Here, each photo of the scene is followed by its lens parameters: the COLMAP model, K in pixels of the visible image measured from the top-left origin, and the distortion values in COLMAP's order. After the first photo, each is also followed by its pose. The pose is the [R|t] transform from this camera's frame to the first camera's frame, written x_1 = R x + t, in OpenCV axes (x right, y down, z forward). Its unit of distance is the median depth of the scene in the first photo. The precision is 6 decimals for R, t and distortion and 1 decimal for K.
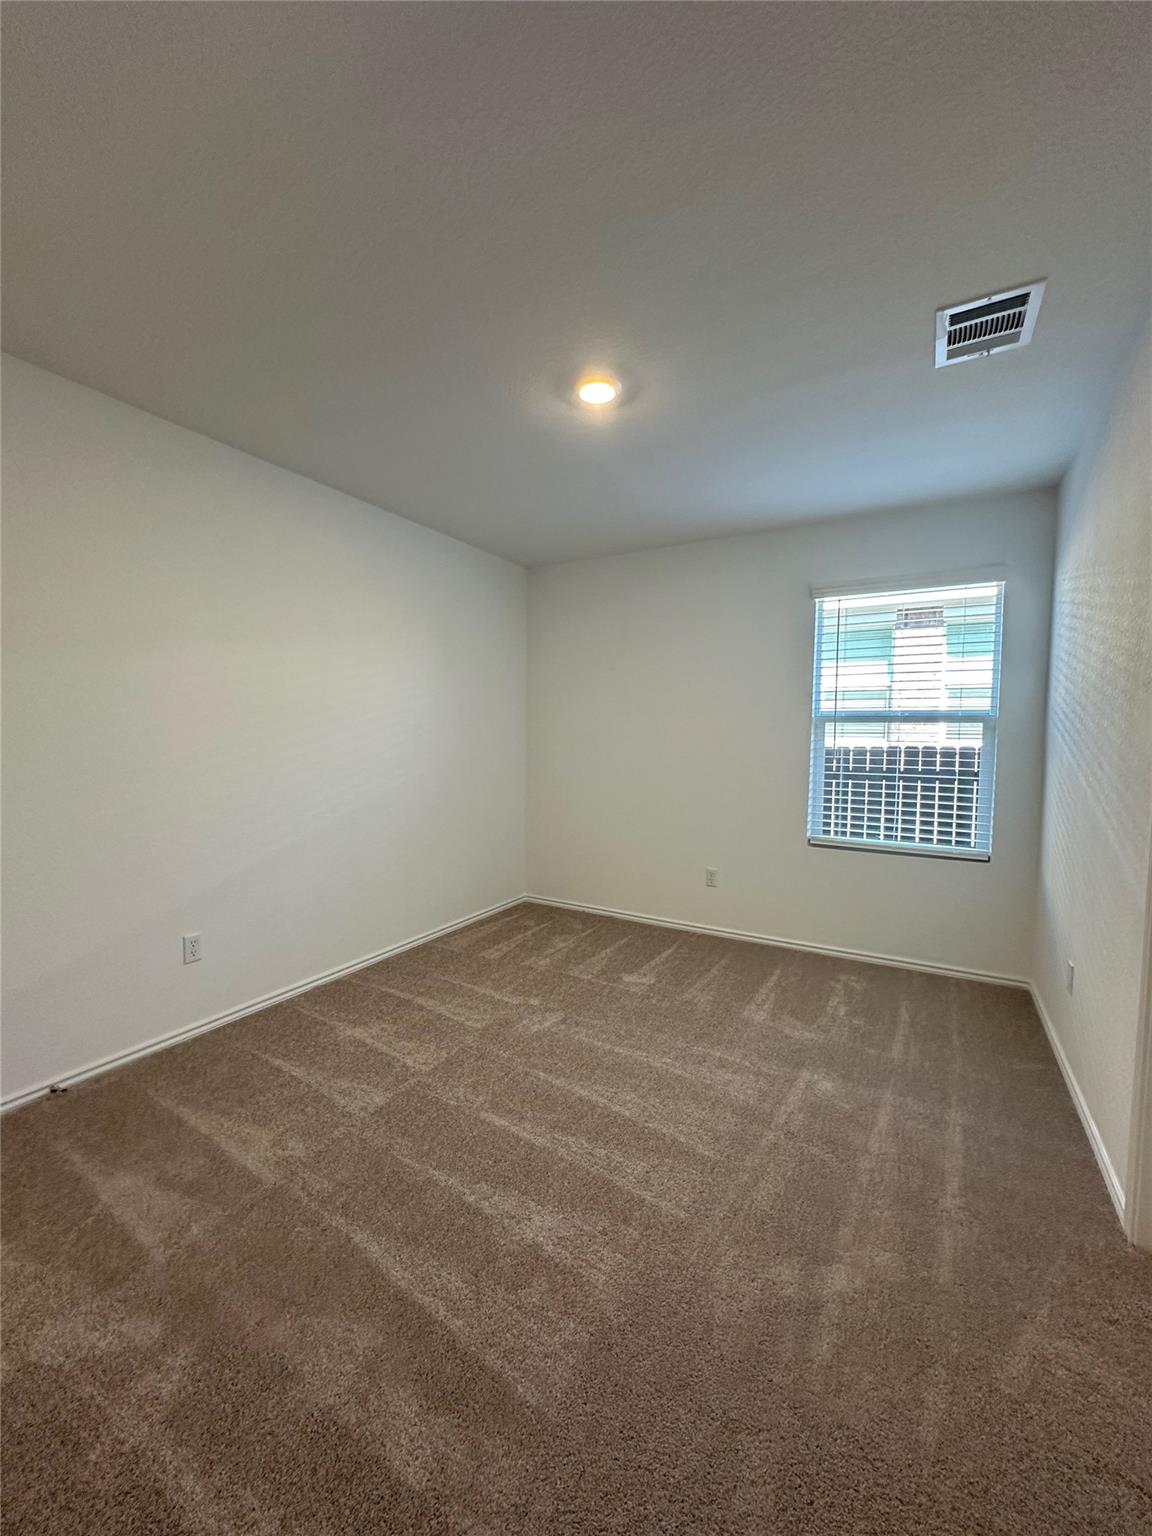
lens RADIAL K [[616.7, 0, 579.8], [0, 616.7, 770.6], [0, 0, 1]] dist [-0.001721, -0.000020]
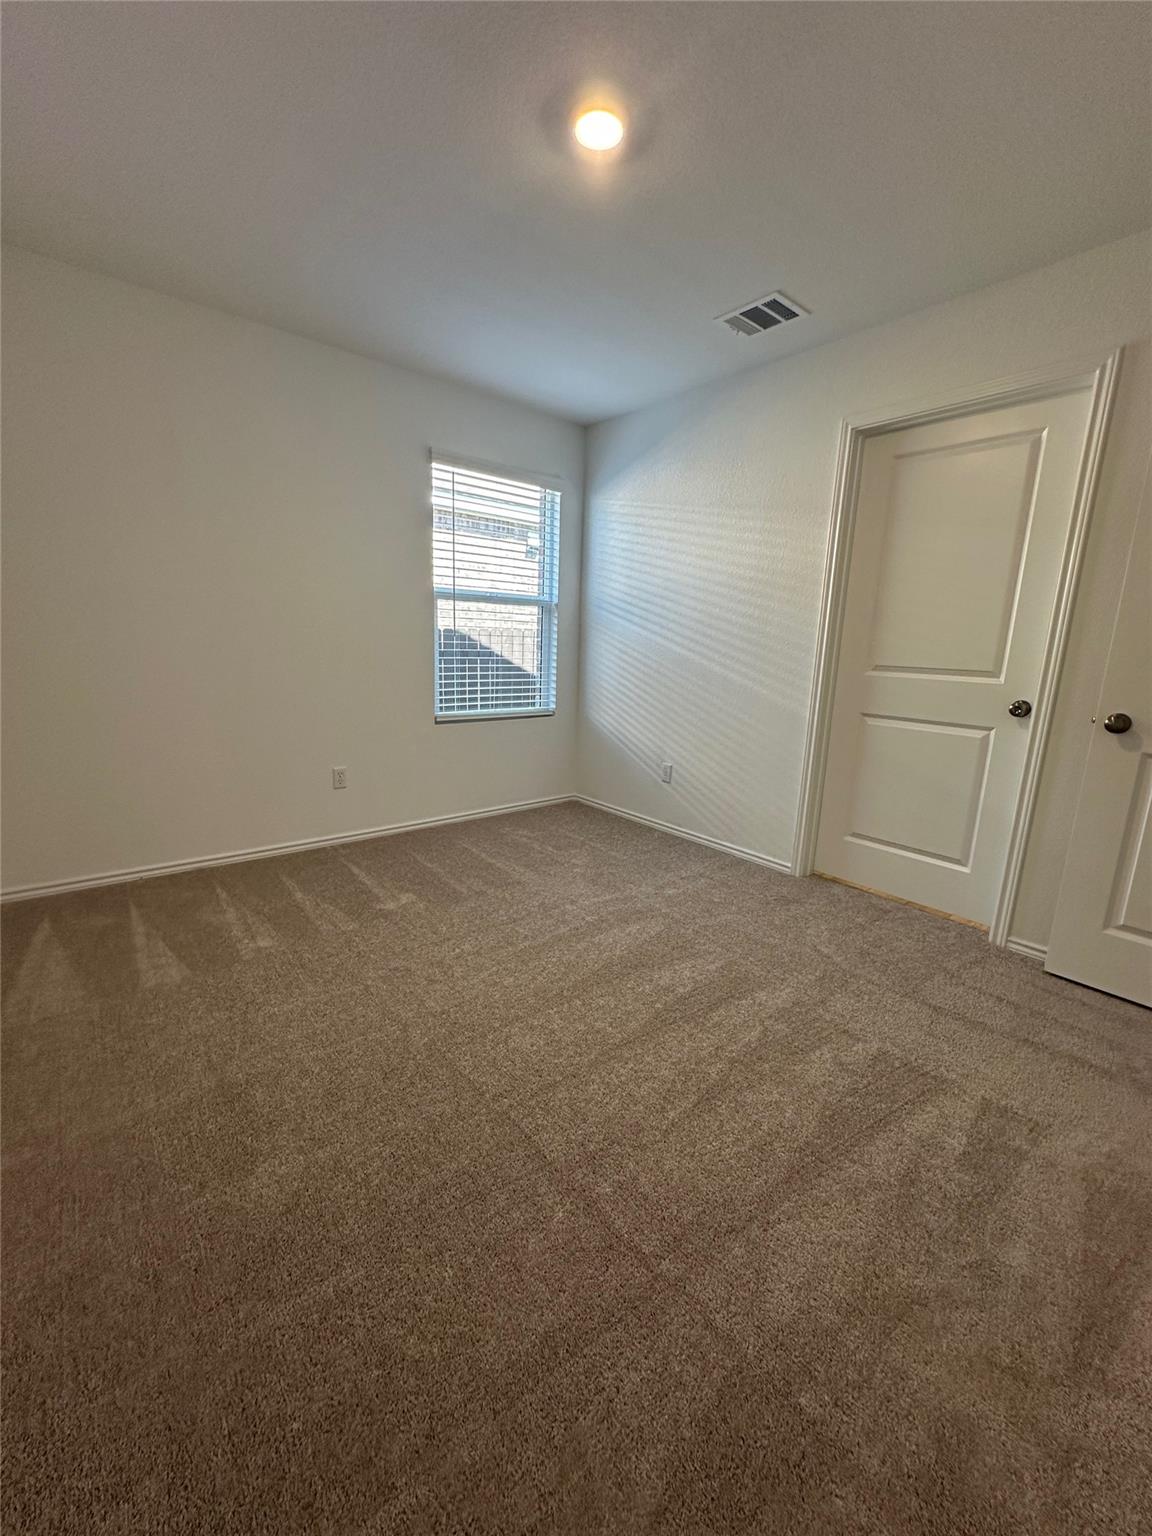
lens RADIAL K [[616.7, 0, 579.8], [0, 616.7, 770.6], [0, 0, 1]] dist [-0.001721, -0.000020]
pose [[0.351288, -0.197811, 0.915132, -0.502531], [0.026227, 0.979122, 0.201575, -0.000799], [-0.935900, -0.046809, 0.349142, 0.435504]]
